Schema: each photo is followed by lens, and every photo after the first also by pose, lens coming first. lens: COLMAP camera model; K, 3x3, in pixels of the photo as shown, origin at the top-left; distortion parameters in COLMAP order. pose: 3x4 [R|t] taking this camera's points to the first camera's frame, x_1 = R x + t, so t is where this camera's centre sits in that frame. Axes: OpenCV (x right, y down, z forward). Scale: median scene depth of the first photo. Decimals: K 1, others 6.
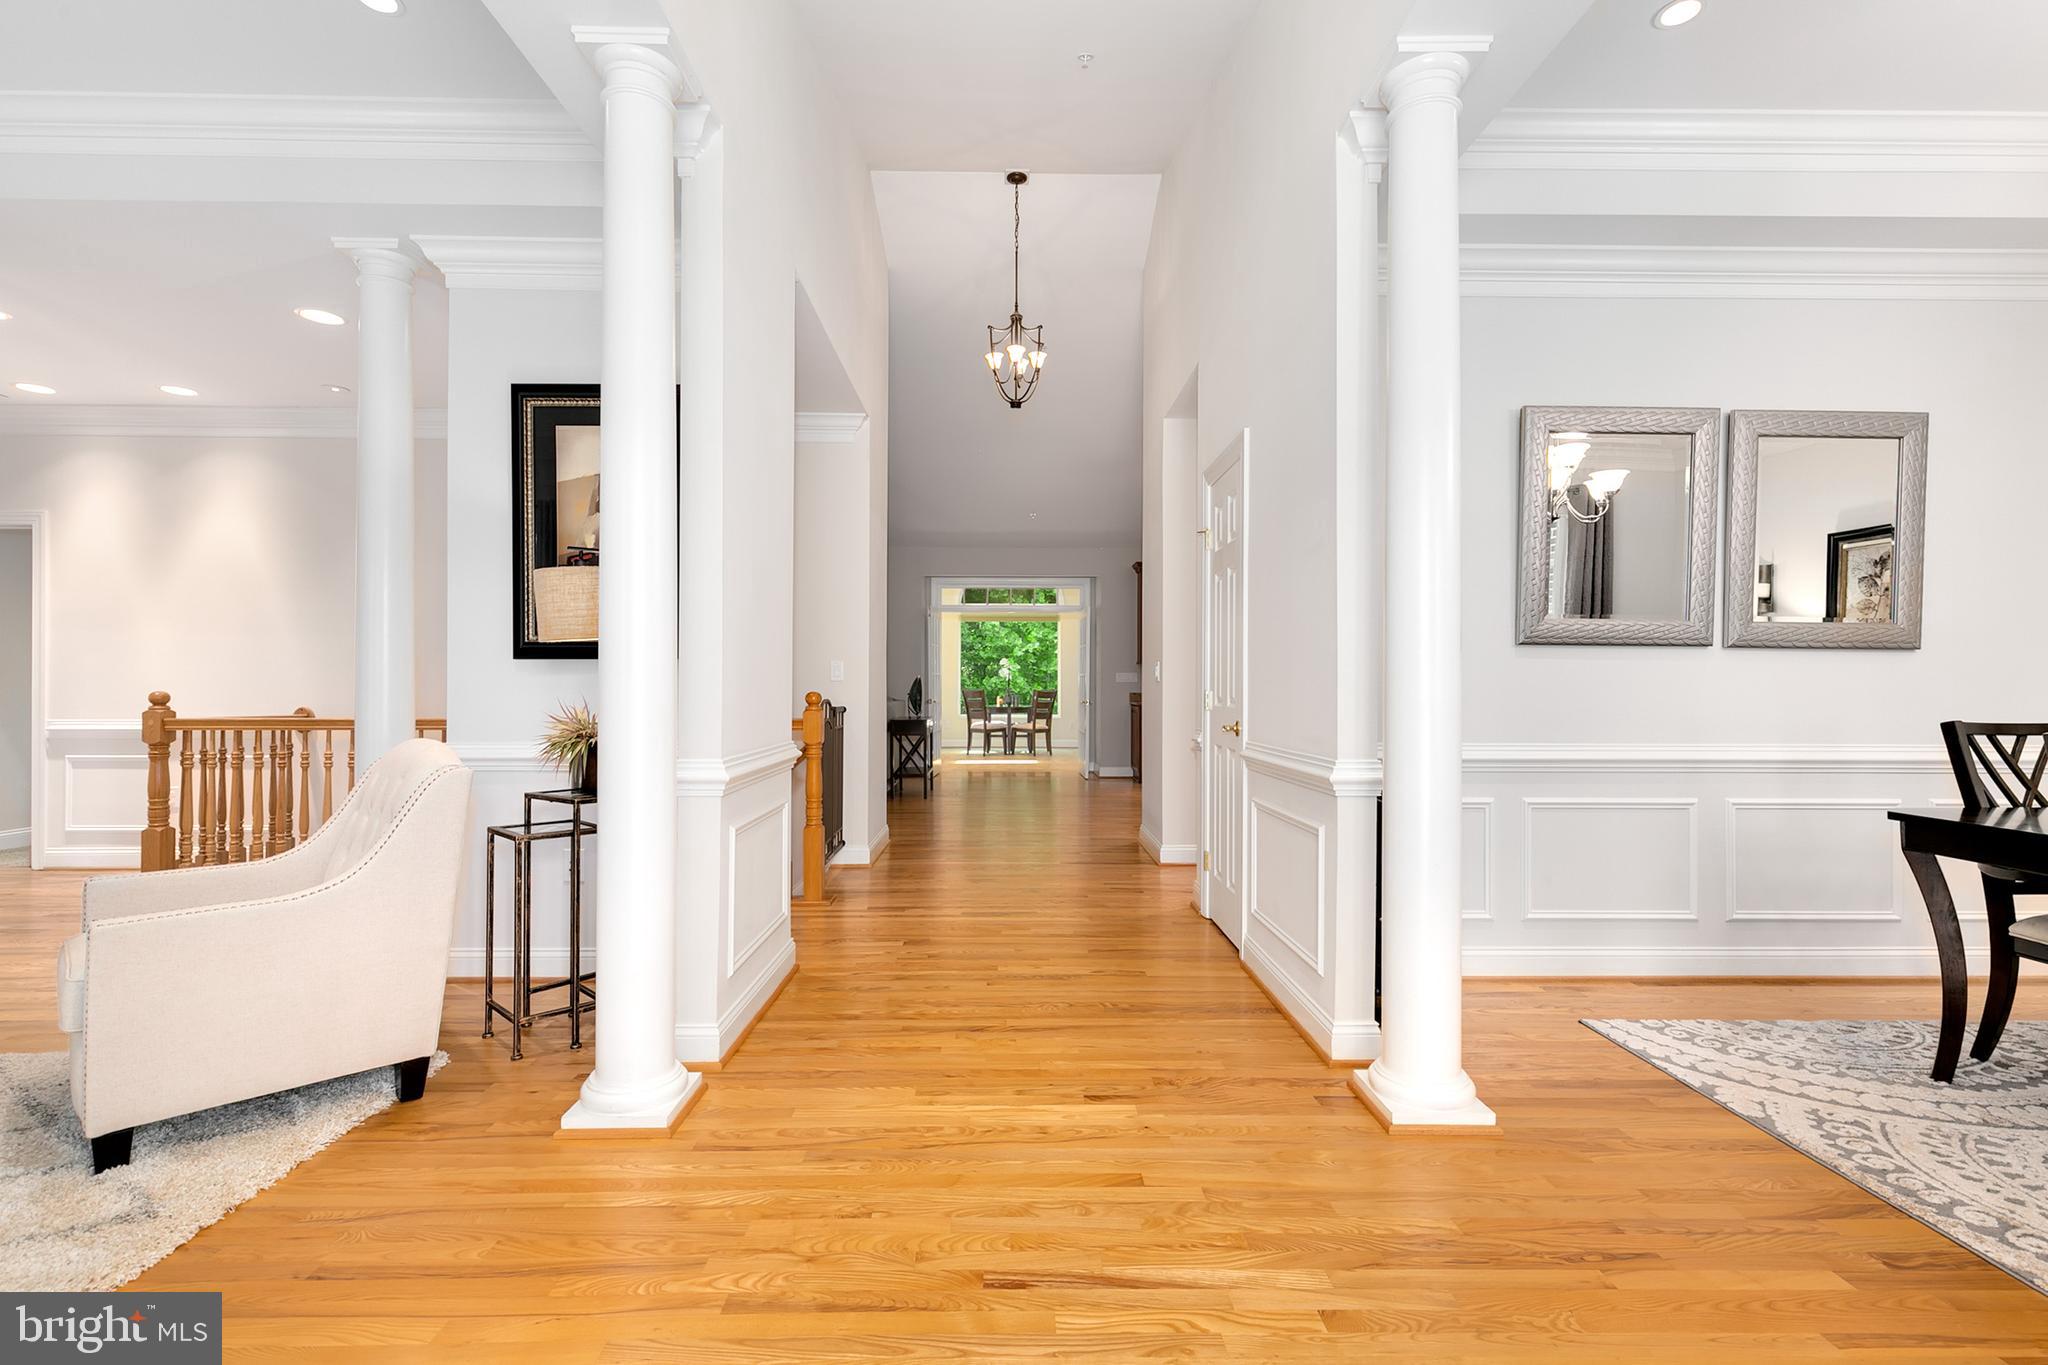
lens RADIAL K [[928.7, 0, 1025.7], [0, 928.7, 691.5], [0, 0, 1]] dist [0.010009, -0.002283]
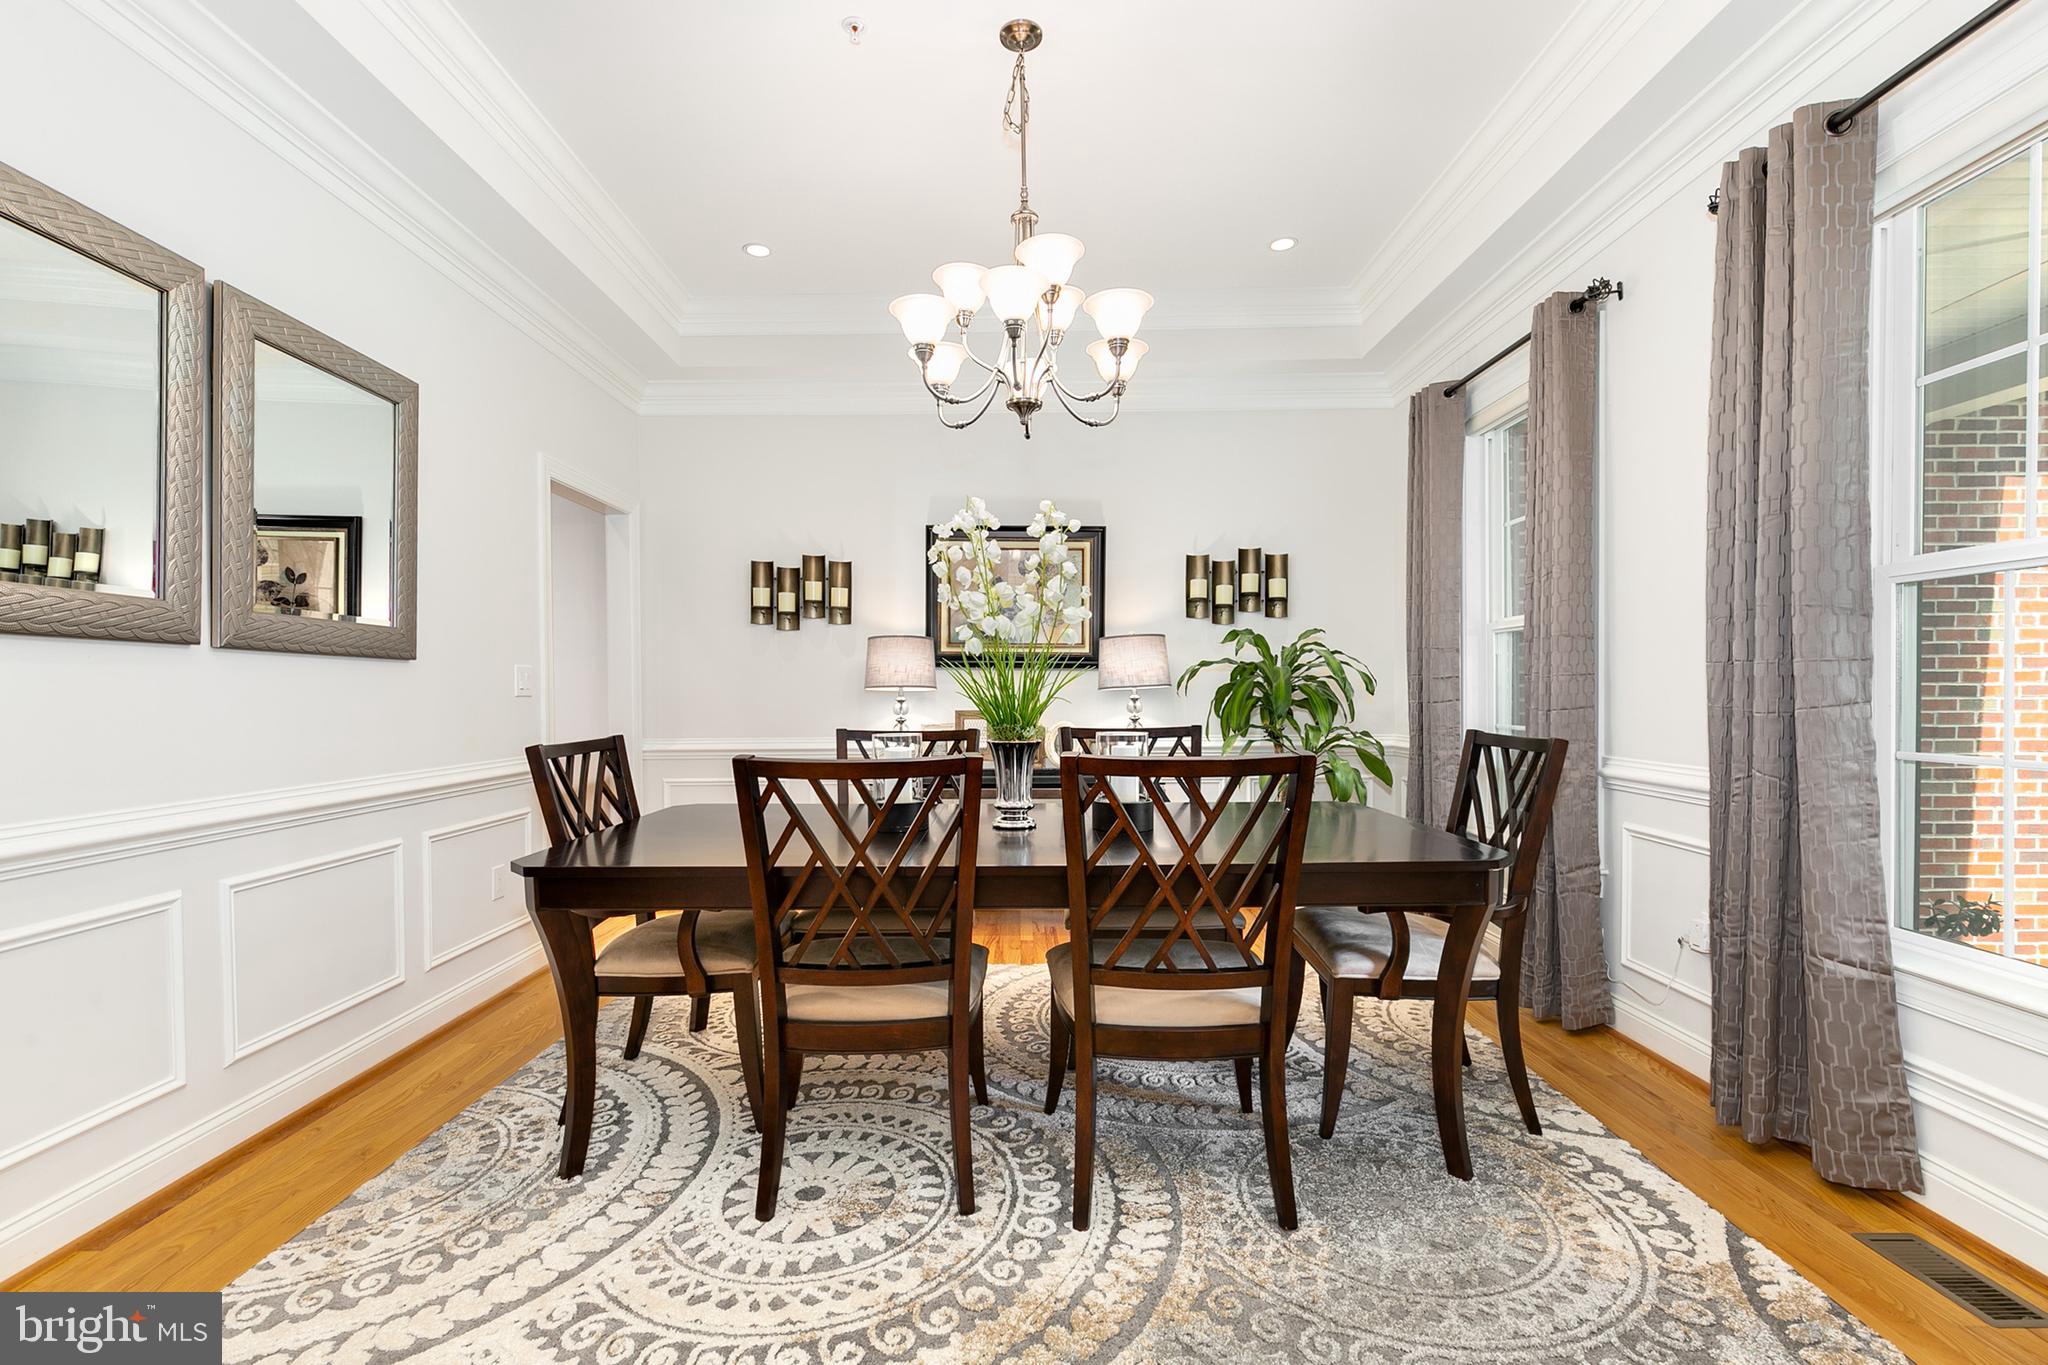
lens RADIAL K [[928.7, 0, 1018.3], [0, 928.7, 691.5], [0, 0, 1]] dist [0.010009, -0.002283]
pose [[0.015793, -0.008429, 0.999840, 0.110283], [0.001856, 0.999963, 0.008401, -0.019935], [-0.999874, 0.001723, 0.015808, 0.435474]]
